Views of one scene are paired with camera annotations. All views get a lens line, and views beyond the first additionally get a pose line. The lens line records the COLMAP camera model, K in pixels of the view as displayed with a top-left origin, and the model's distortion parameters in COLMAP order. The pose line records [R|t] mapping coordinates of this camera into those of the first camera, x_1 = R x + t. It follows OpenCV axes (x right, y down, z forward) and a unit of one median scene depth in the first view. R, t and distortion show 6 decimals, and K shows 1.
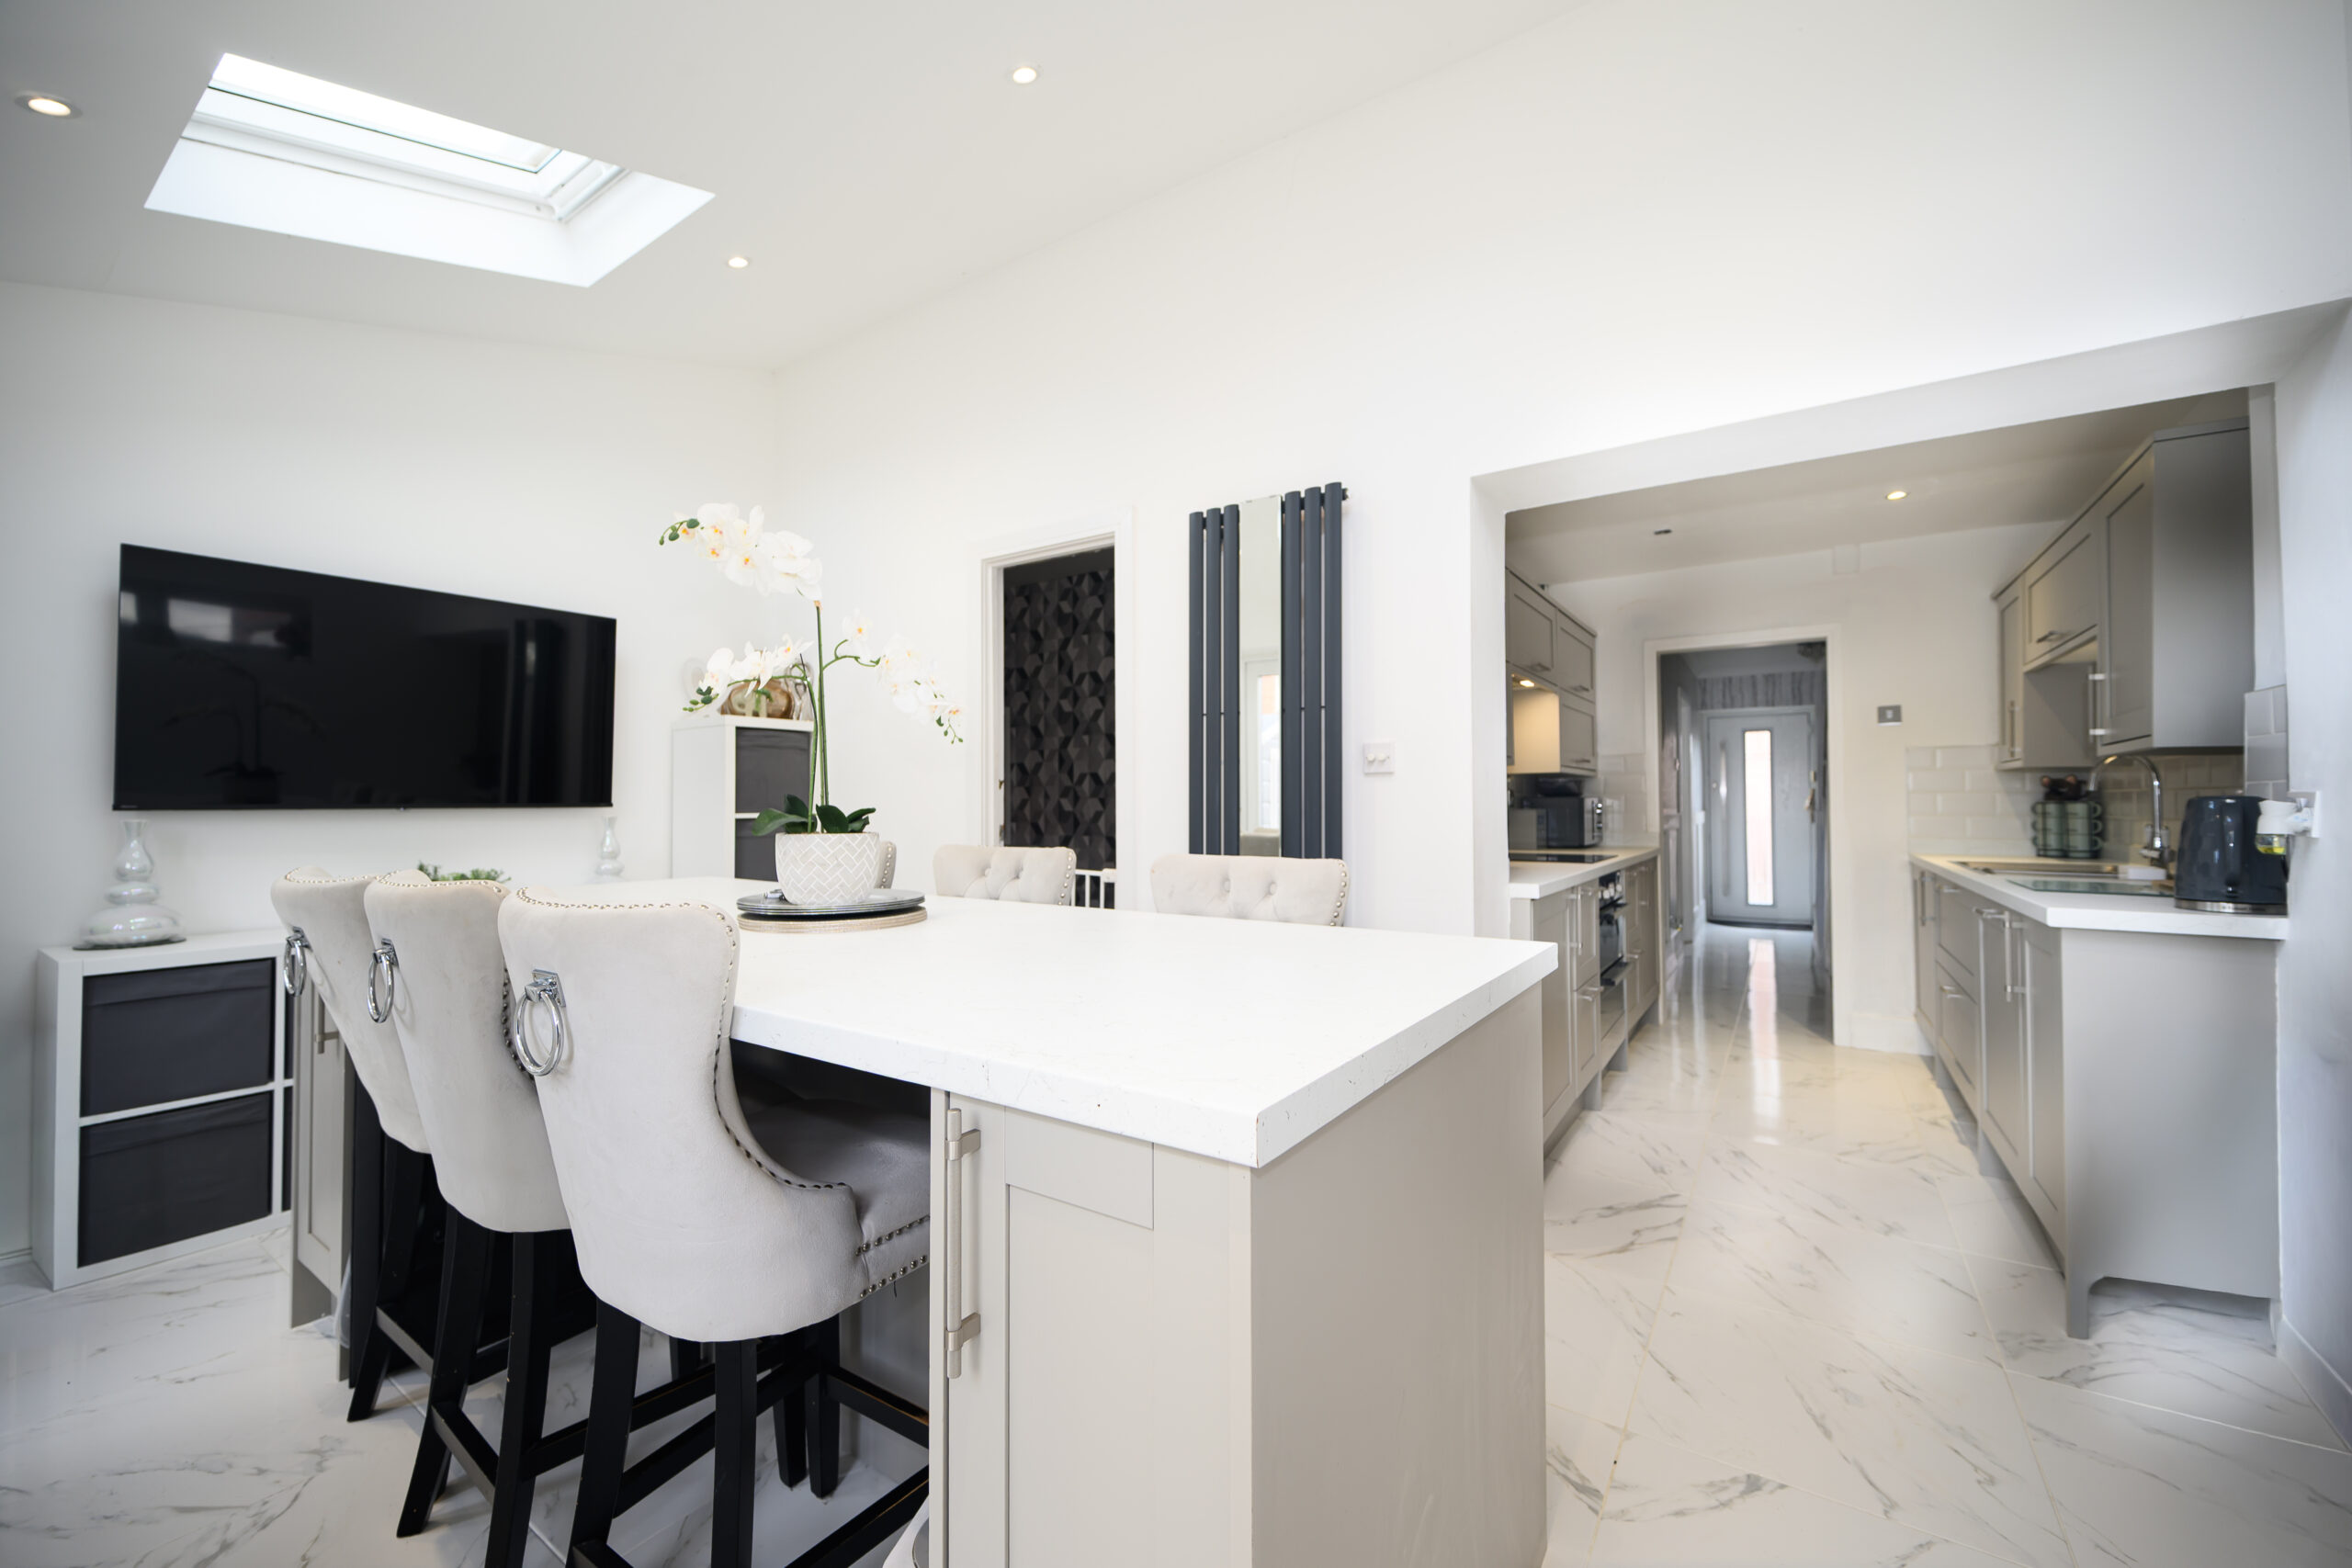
lens RADIAL K [[912.2, 0, 1186.4], [0, 912.2, 784.3], [0, 0, 1]] dist [-0.004209, -0.000004]
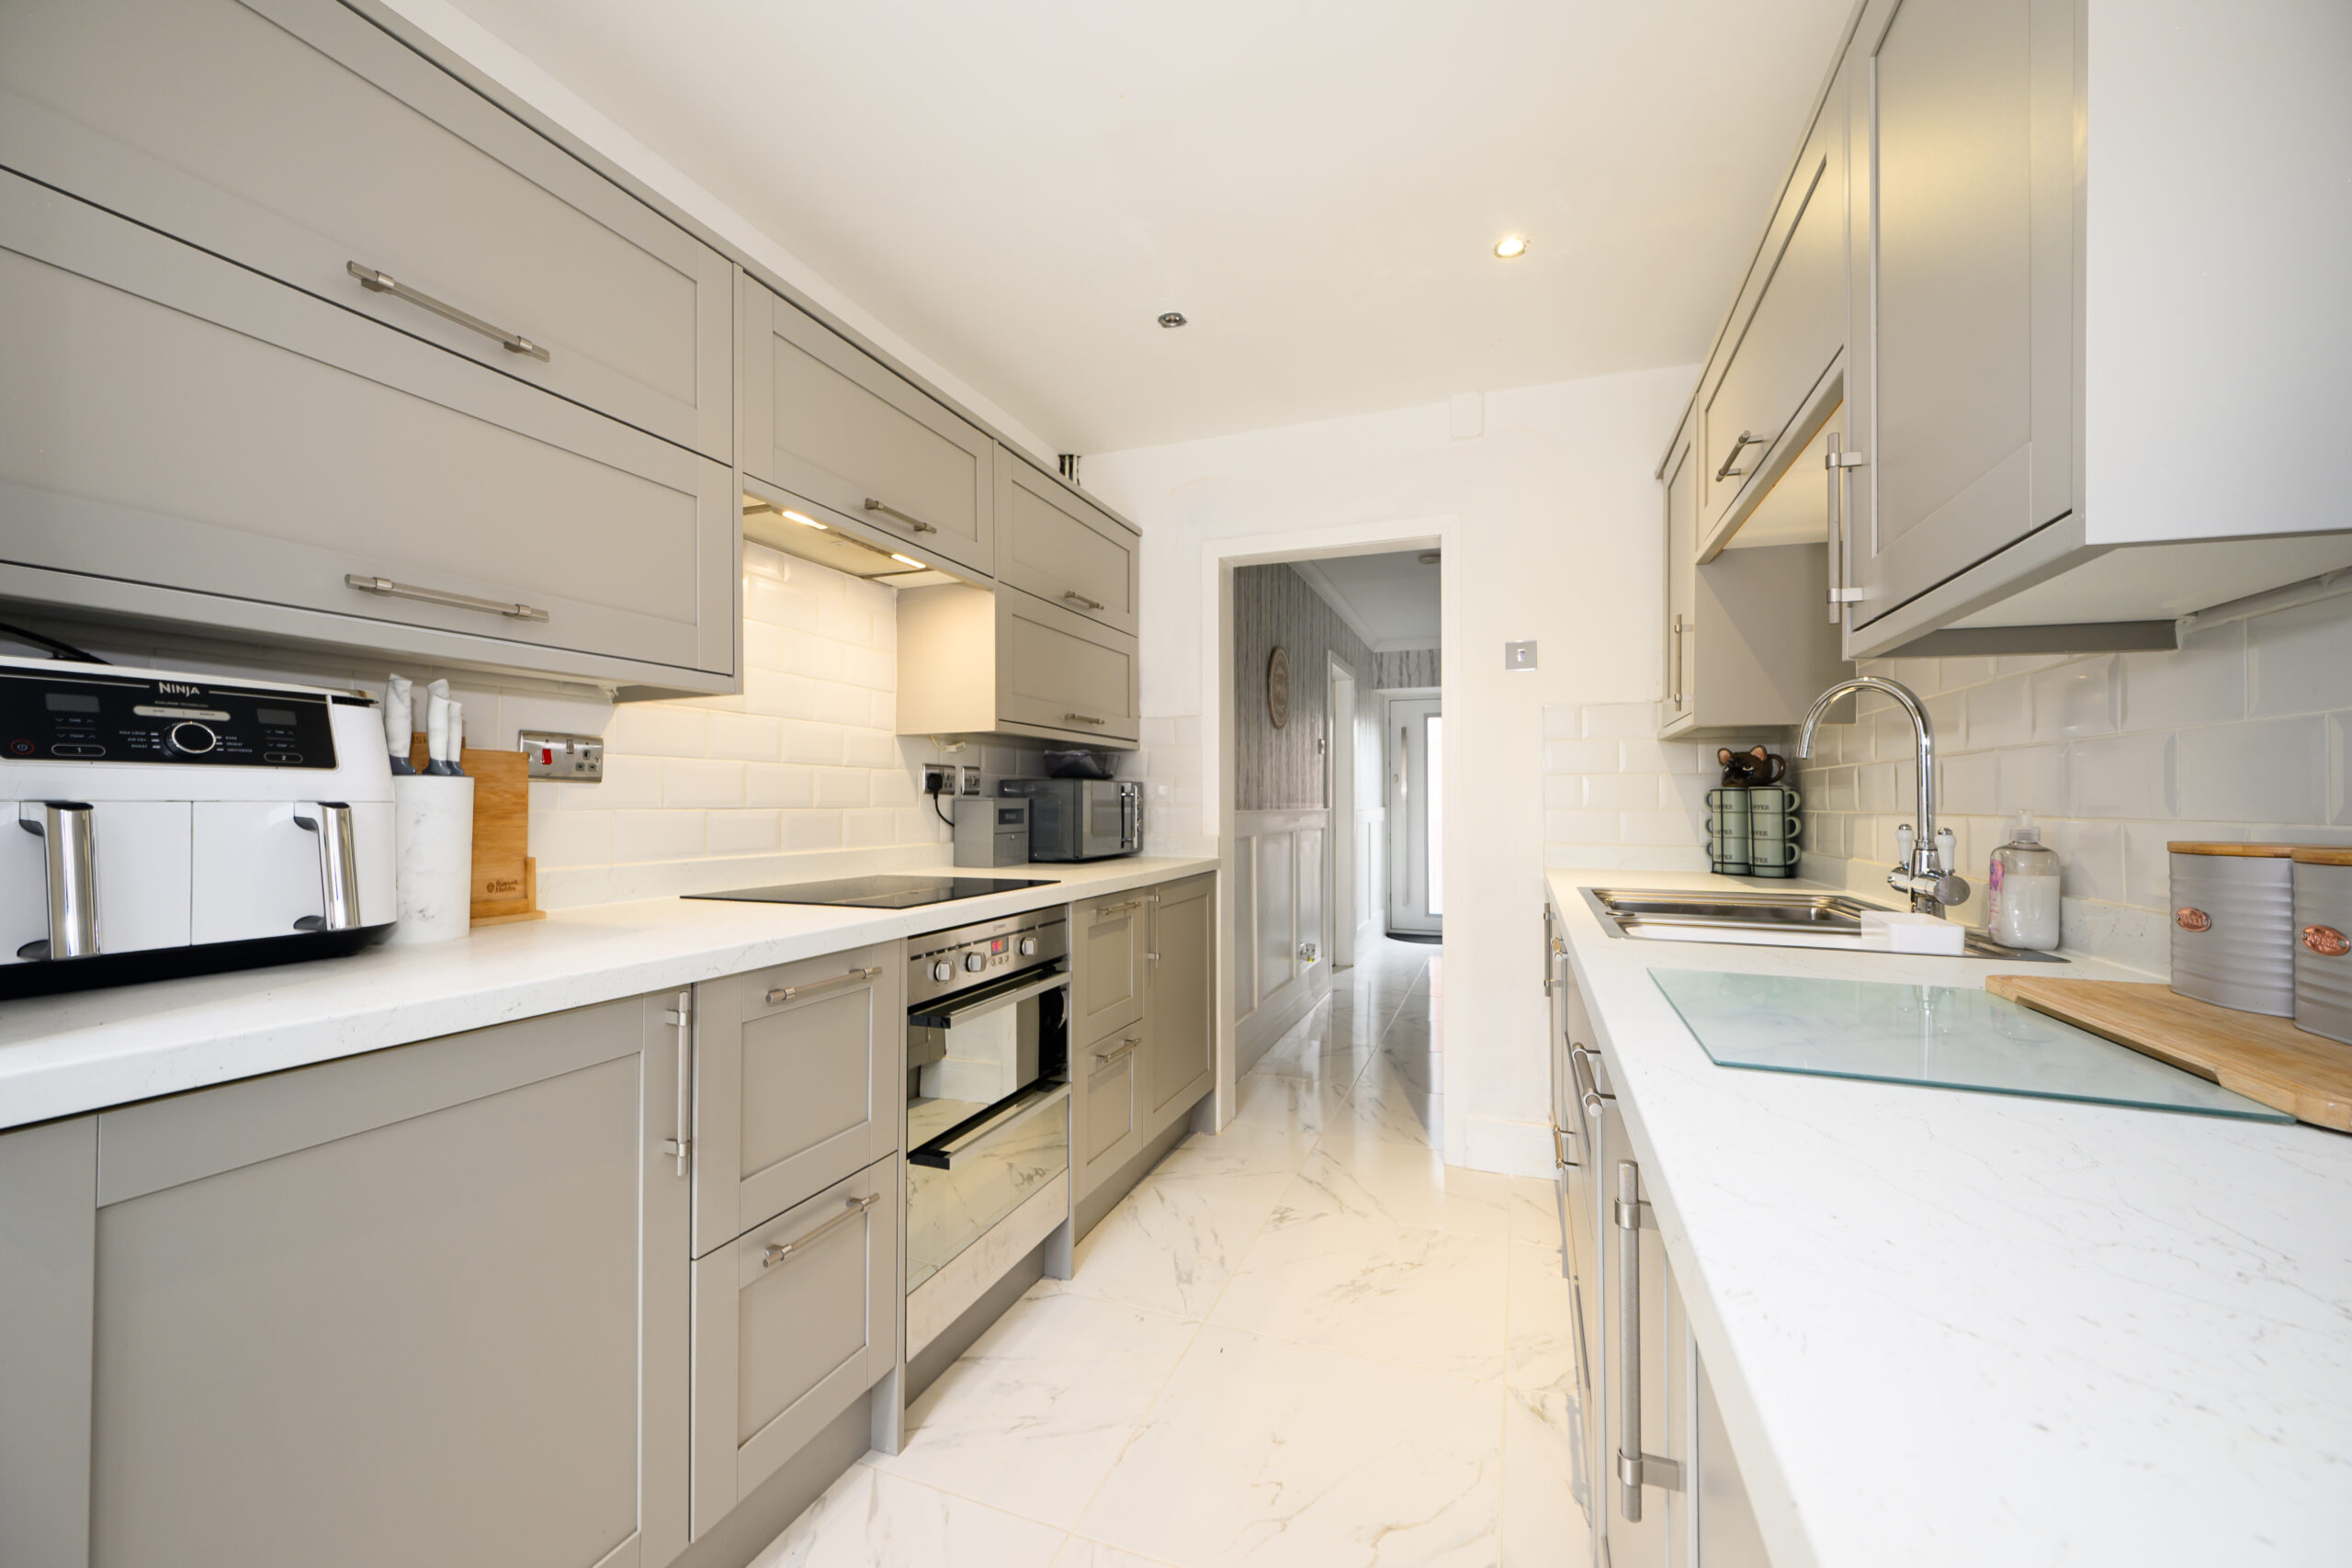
lens RADIAL K [[912.2, 0, 1175.3], [0, 912.2, 788.9], [0, 0, 1]] dist [-0.004209, -0.000004]
pose [[0.975369, 0.008039, 0.220434, 0.425650], [-0.009370, 0.999944, 0.004994, 0.020070], [-0.220381, -0.006937, 0.975389, 0.458050]]
